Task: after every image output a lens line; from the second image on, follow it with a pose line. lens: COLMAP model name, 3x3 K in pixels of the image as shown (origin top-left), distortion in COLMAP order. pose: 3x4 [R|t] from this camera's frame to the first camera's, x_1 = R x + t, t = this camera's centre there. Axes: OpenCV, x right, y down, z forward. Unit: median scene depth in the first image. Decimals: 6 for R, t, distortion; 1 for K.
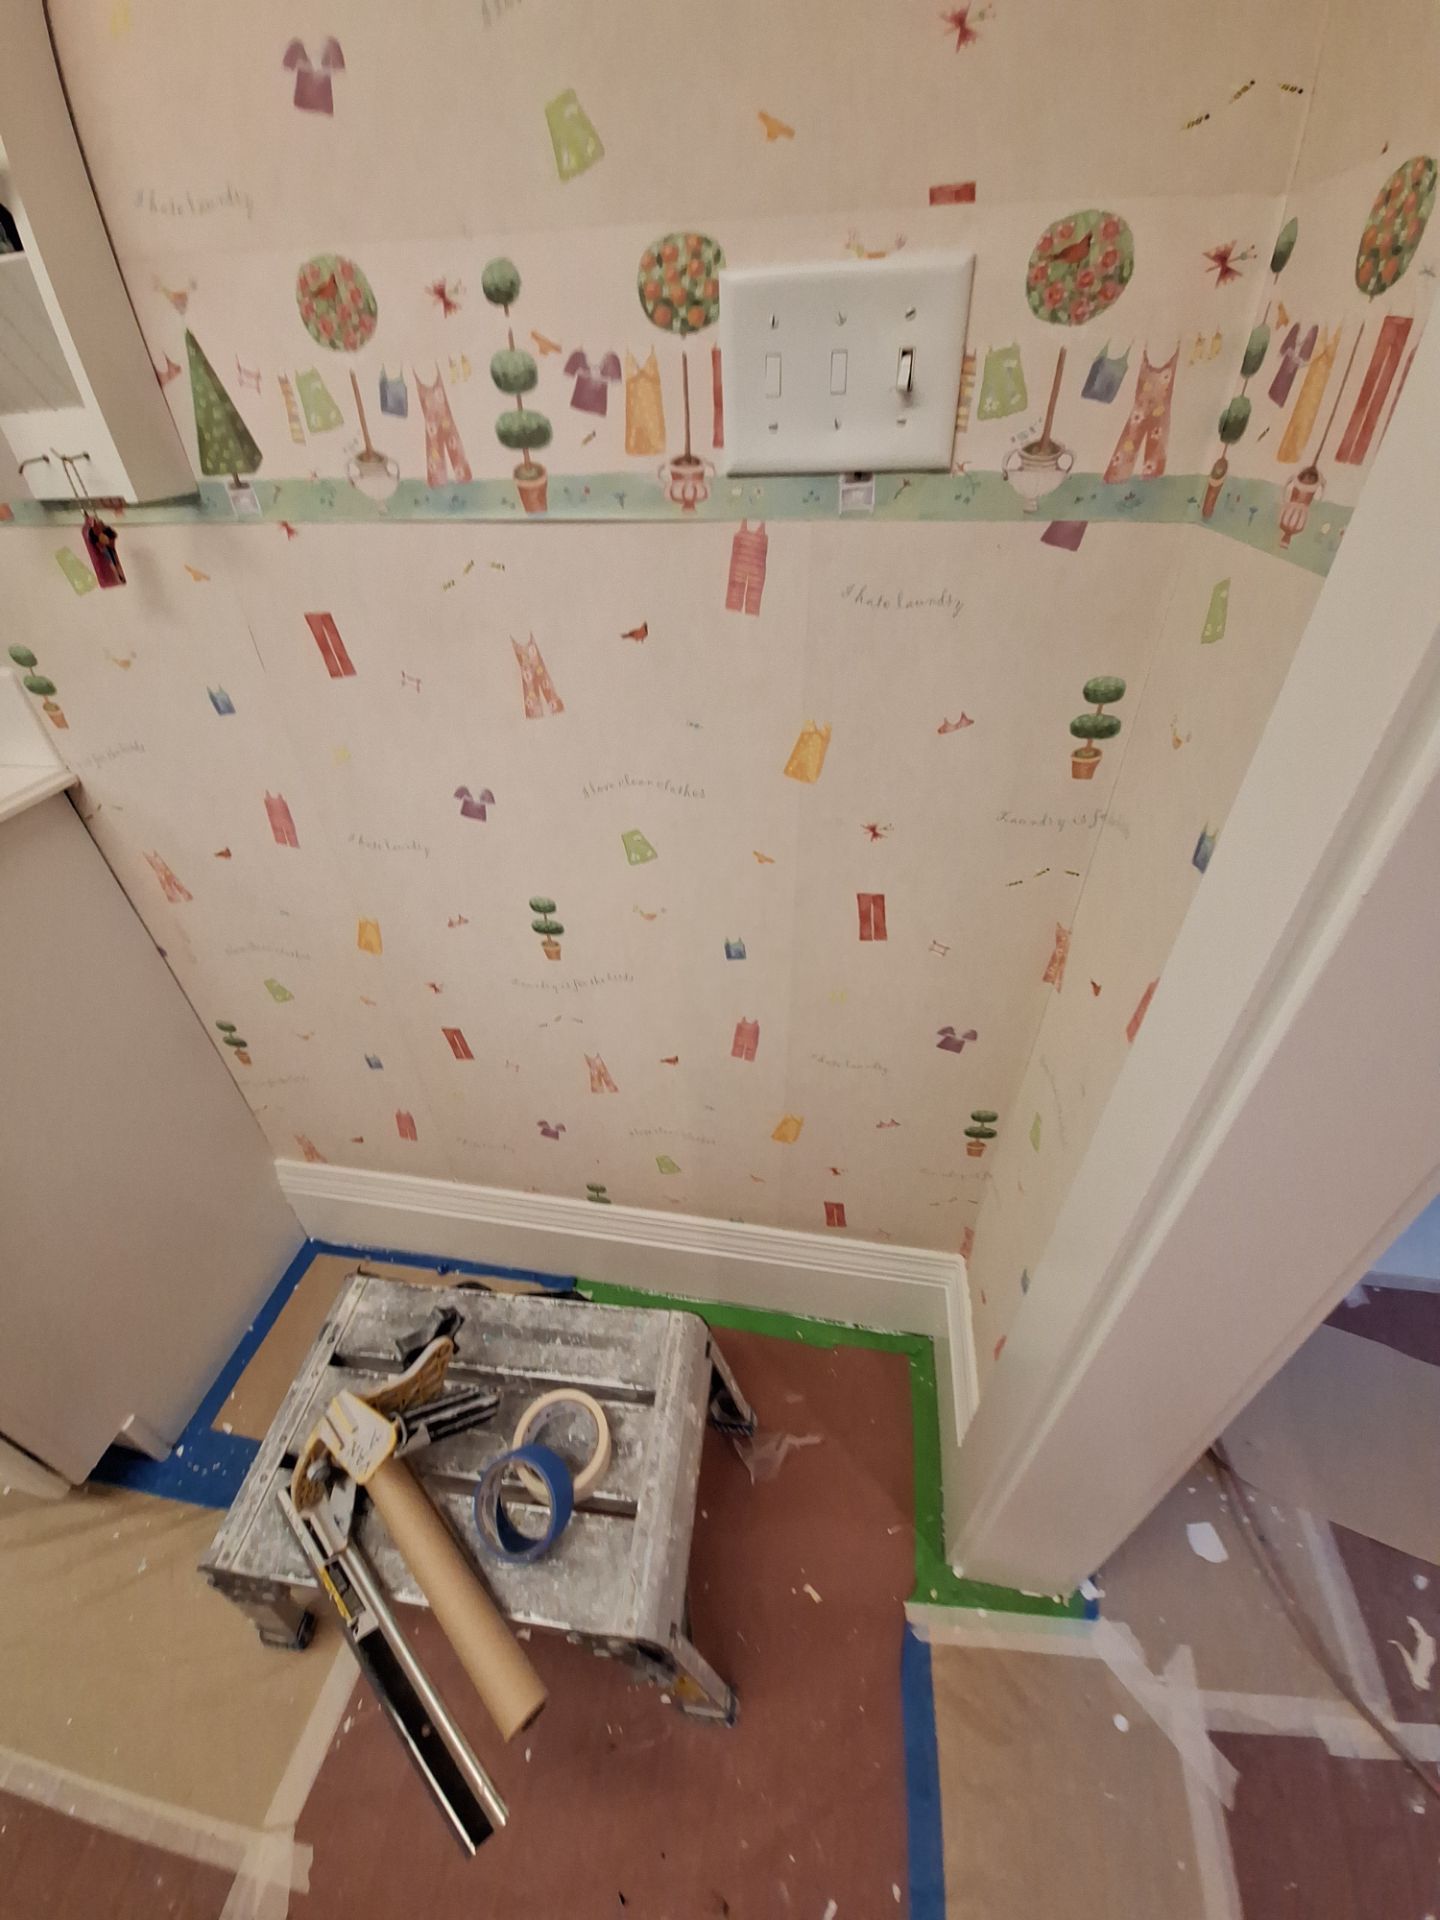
lens RADIAL K [[754.5, 0, 712.7], [0, 754.5, 953.1], [0, 0, 1]] dist [0.002880, -0.011805]
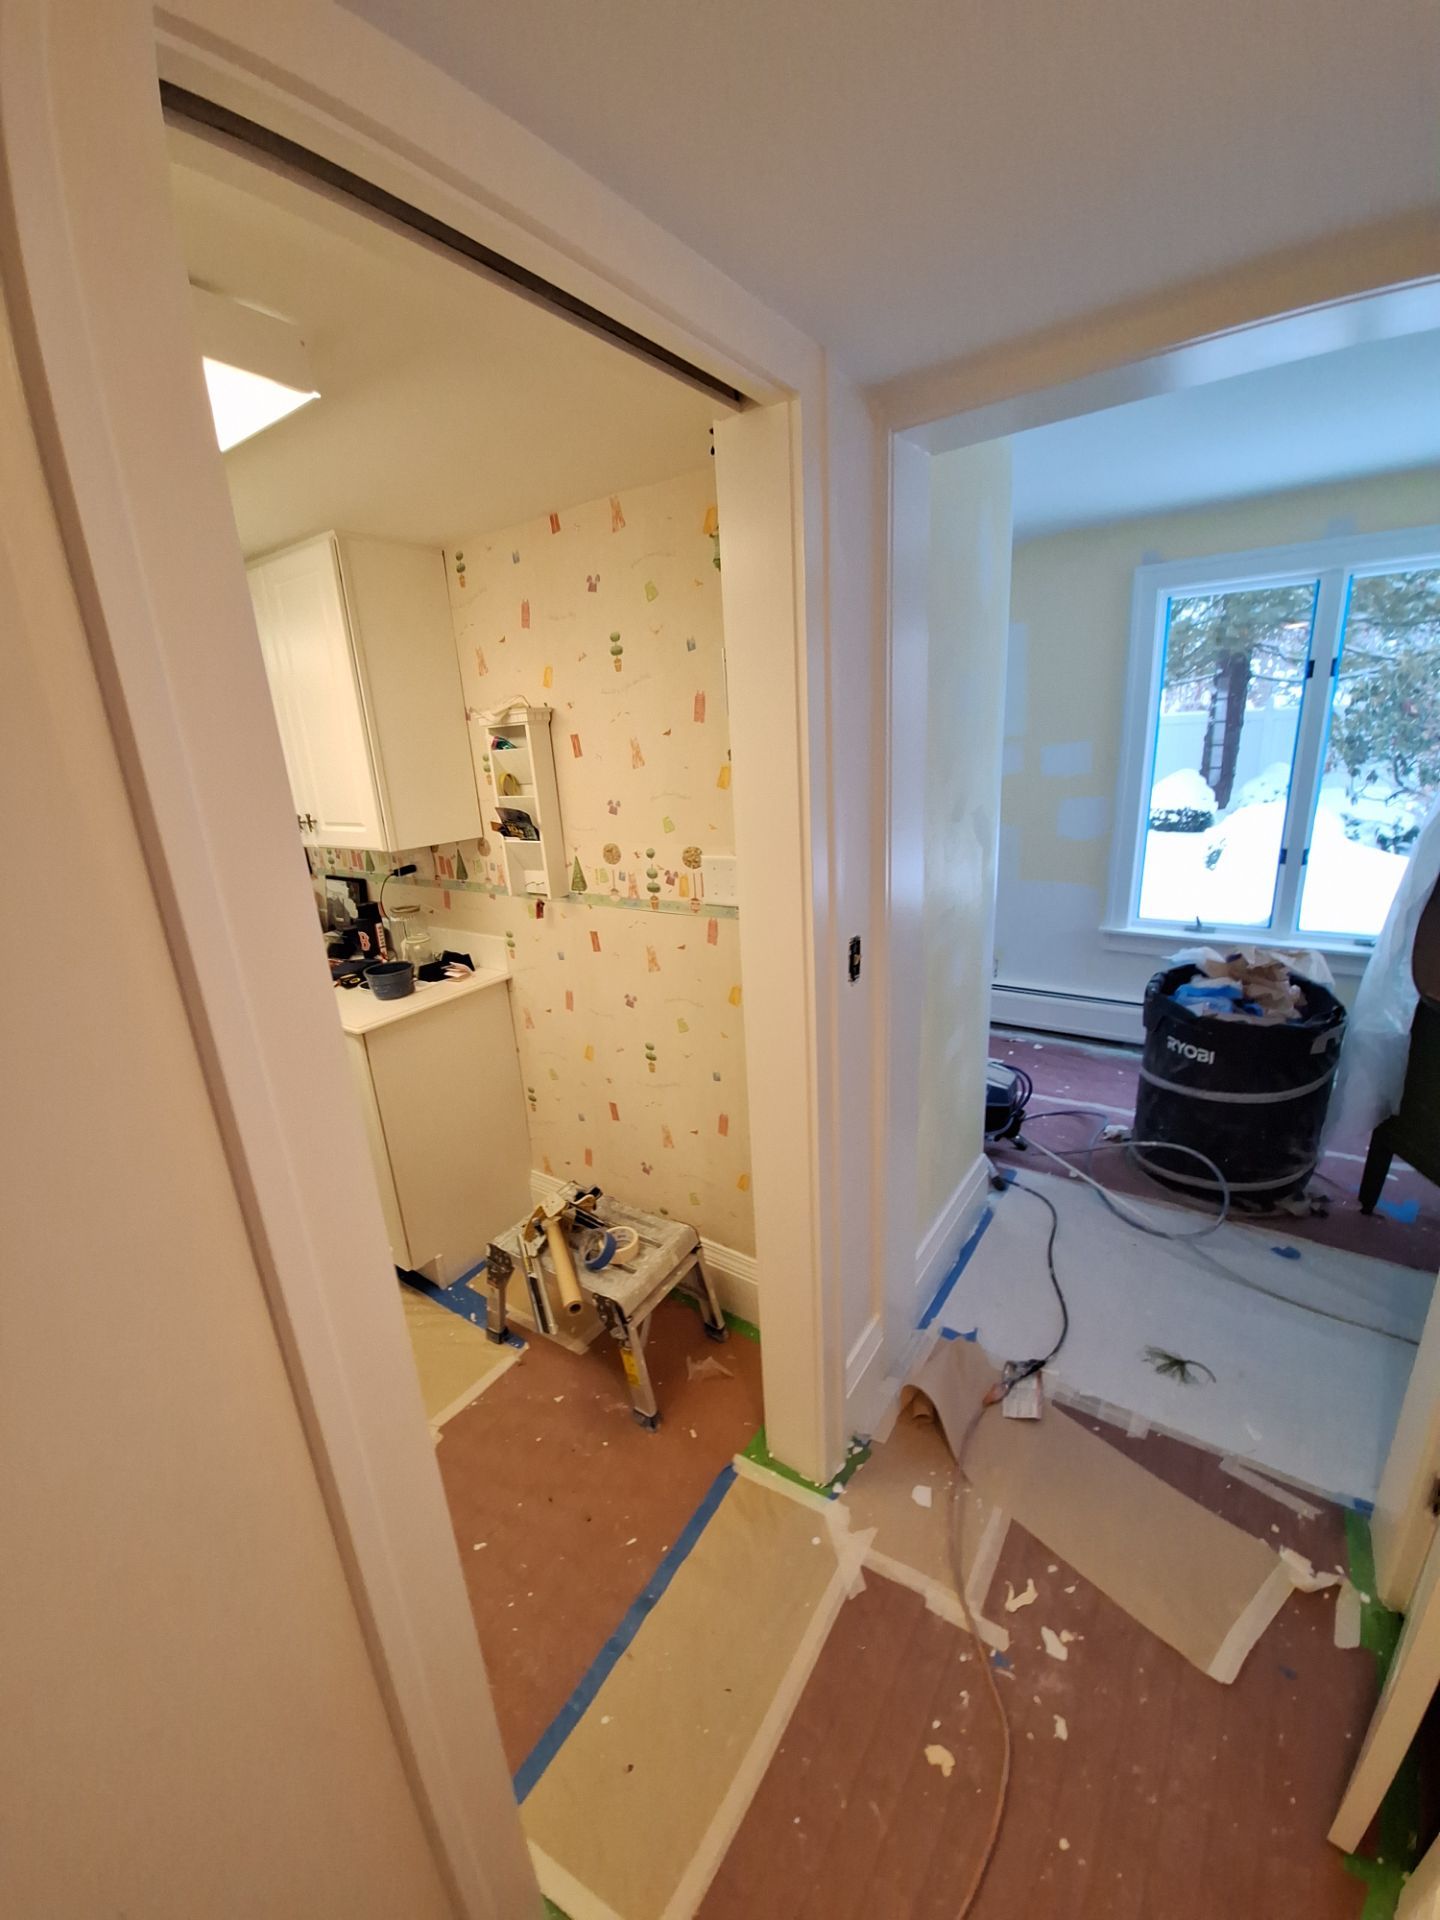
lens RADIAL K [[759.8, 0, 720.0], [0, 759.8, 960.0], [0, 0, 1]] dist [-0.000286, 0.000108]
pose [[0.906033, 0.092940, -0.412876, 1.161603], [-0.226538, 0.930557, -0.287653, 0.398618], [0.357470, 0.354155, 0.864170, -1.356615]]
